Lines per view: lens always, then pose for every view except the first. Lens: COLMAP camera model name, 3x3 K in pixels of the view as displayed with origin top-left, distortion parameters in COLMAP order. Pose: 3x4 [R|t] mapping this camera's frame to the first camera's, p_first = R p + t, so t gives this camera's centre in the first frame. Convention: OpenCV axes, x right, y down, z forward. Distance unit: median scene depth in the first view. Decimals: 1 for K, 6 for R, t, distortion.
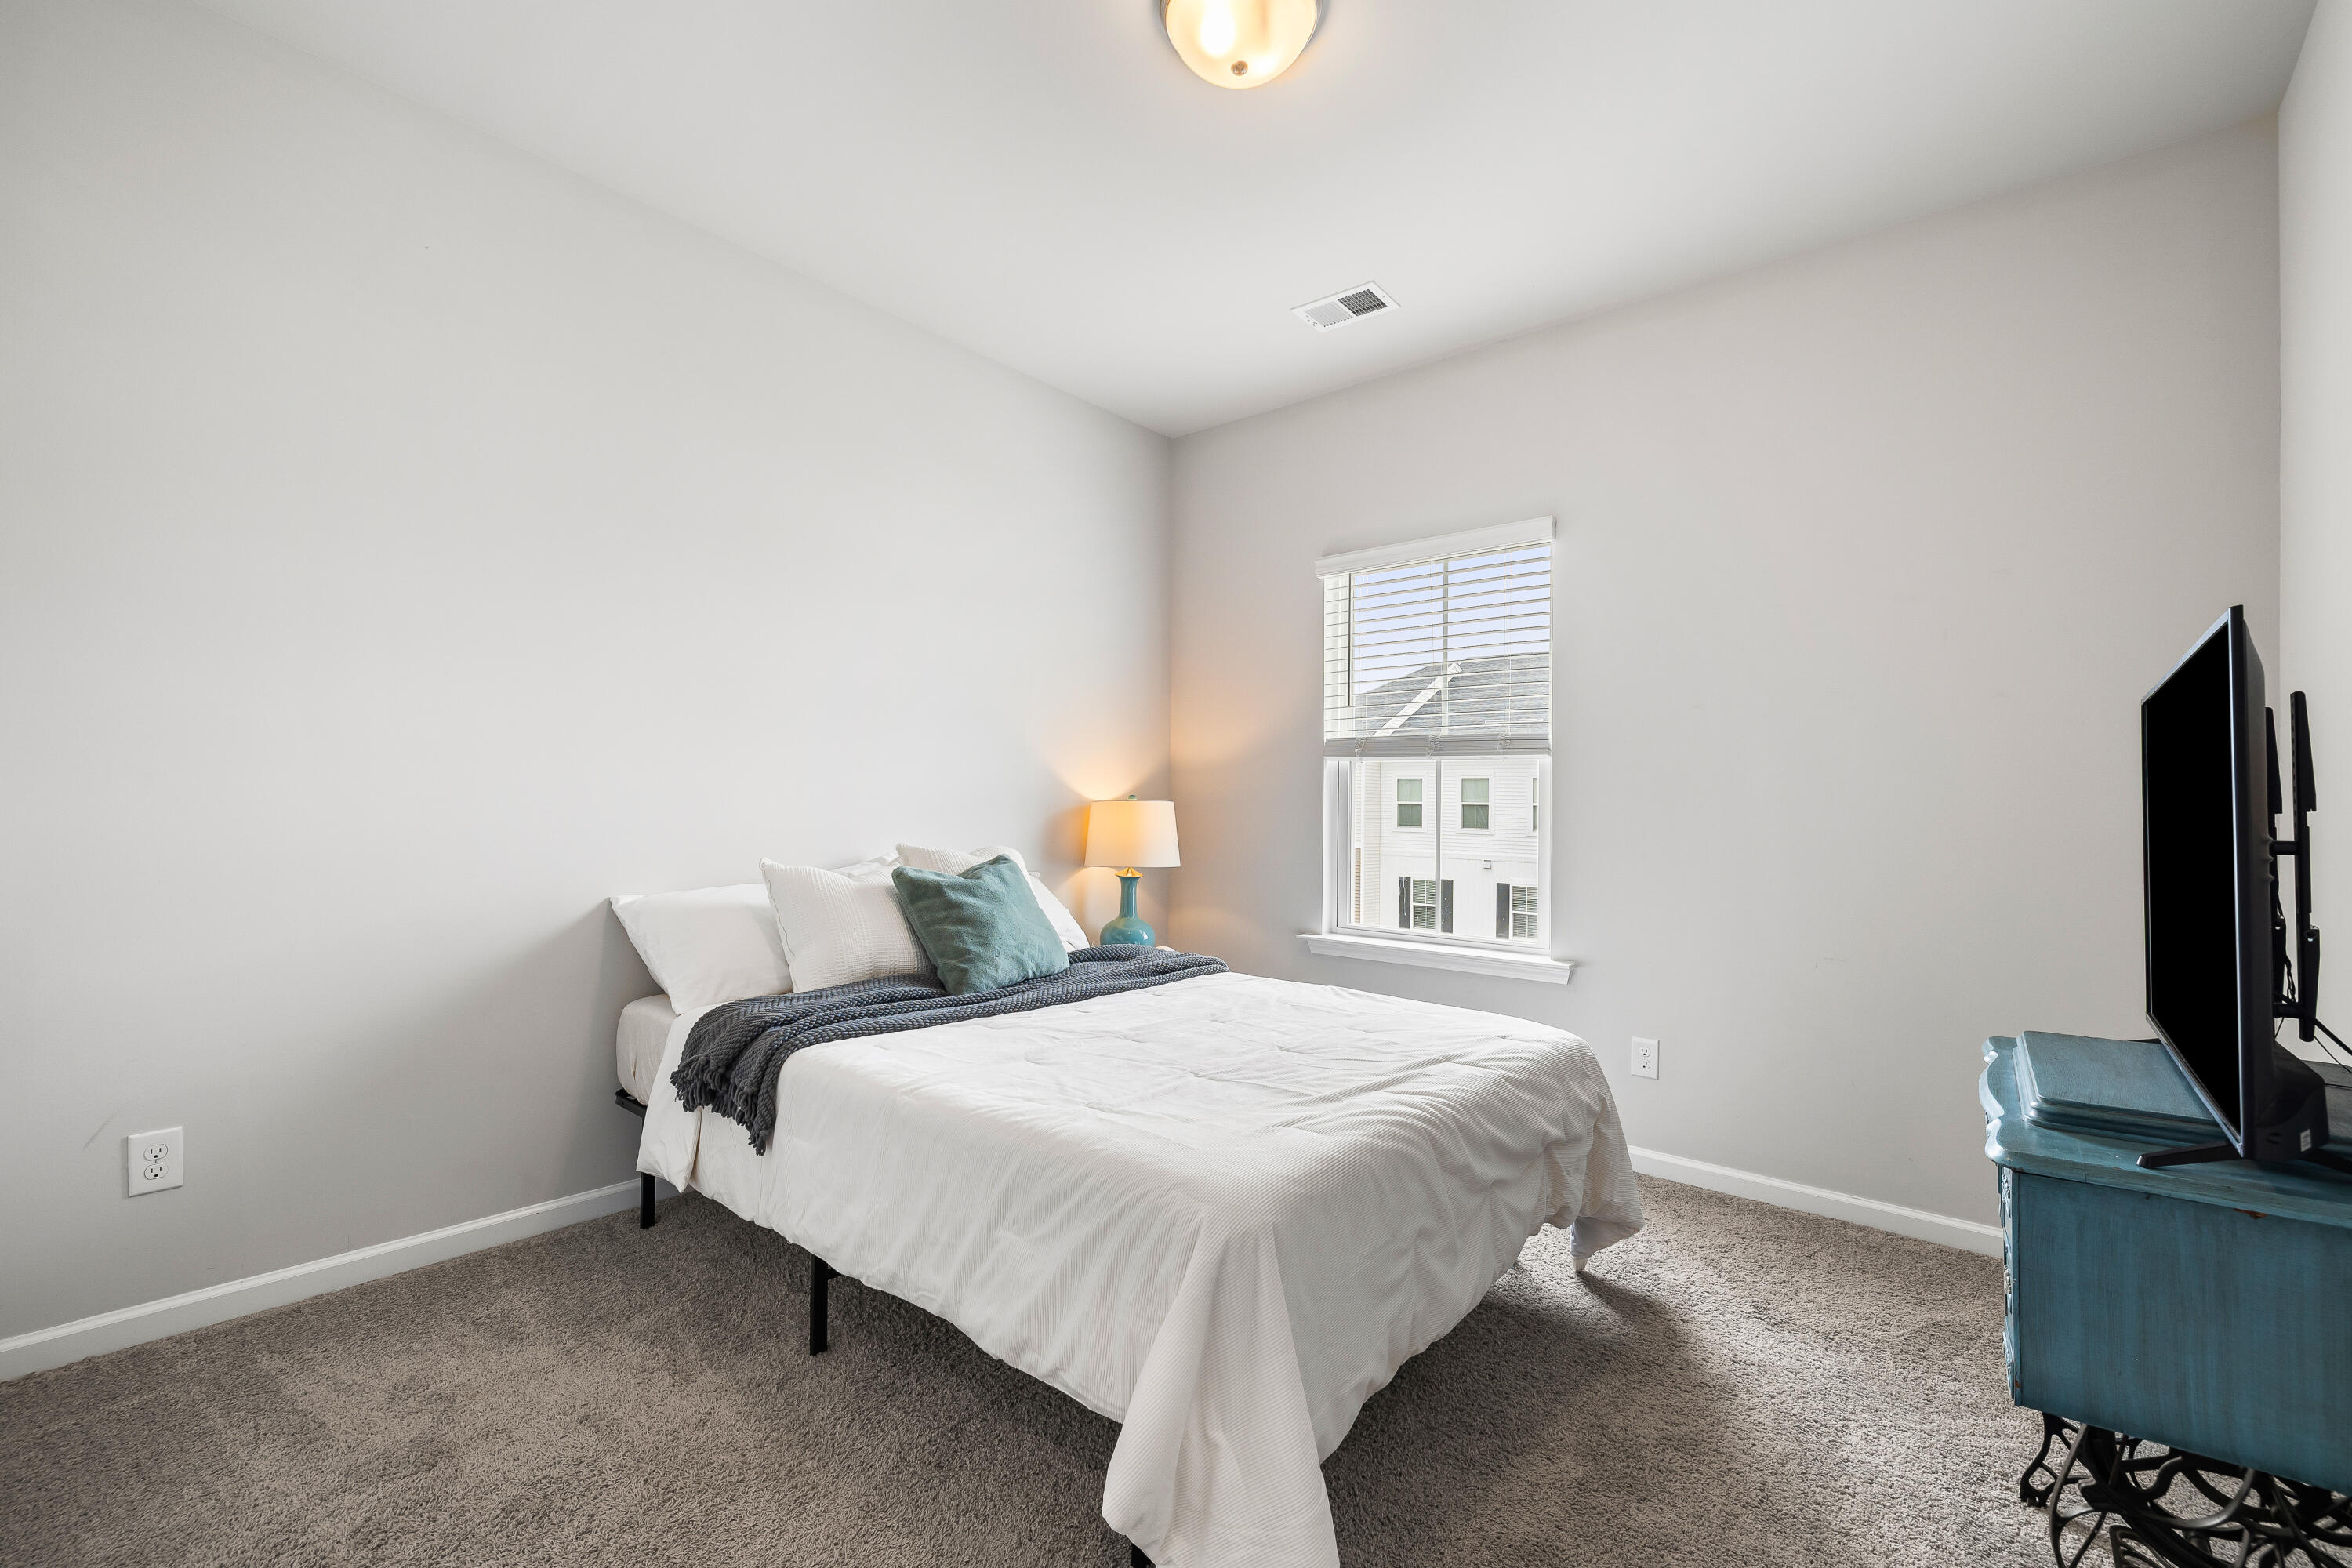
lens RADIAL K [[1002.5, 0, 1176.0], [0, 1002.5, 784.0], [0, 0, 1]] dist [-0.000591, -0.000129]
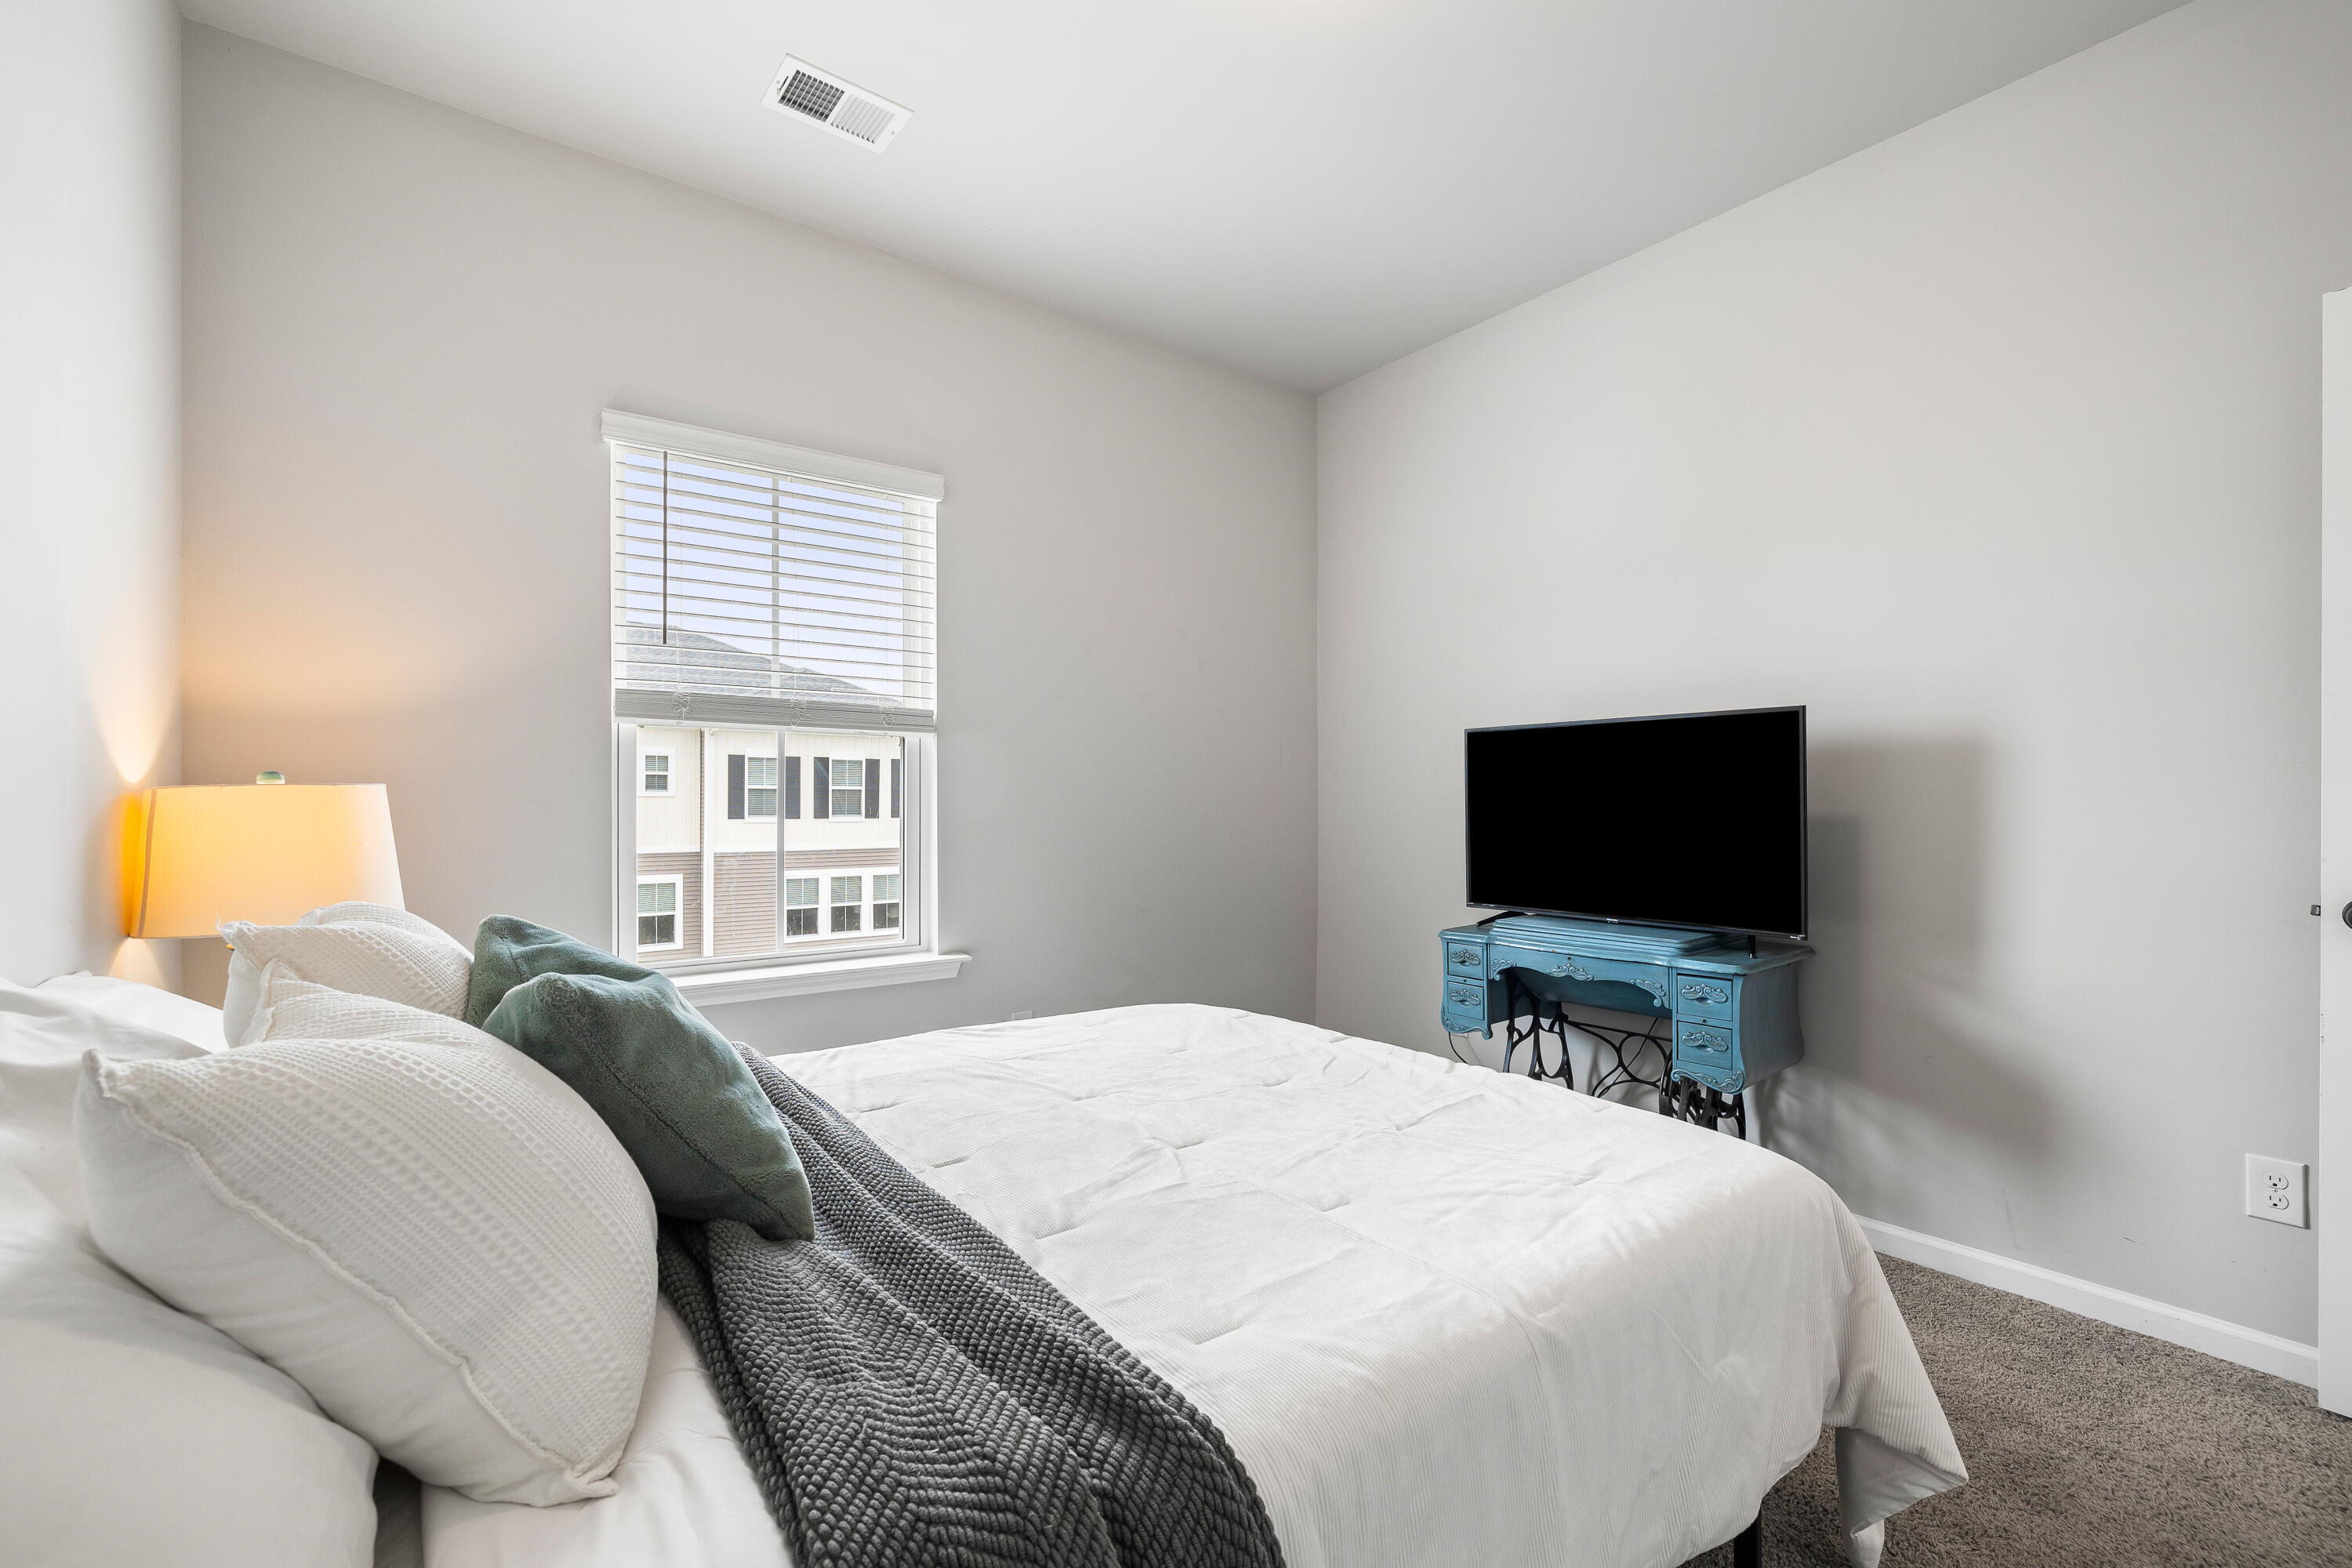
lens RADIAL K [[1002.5, 0, 1176.0], [0, 1002.5, 784.0], [0, 0, 1]] dist [-0.000591, -0.000129]
pose [[0.244281, -0.009061, 0.969662, -0.442997], [-0.020505, 0.999684, 0.014507, -0.000133], [-0.969488, -0.023427, 0.244018, 0.533909]]
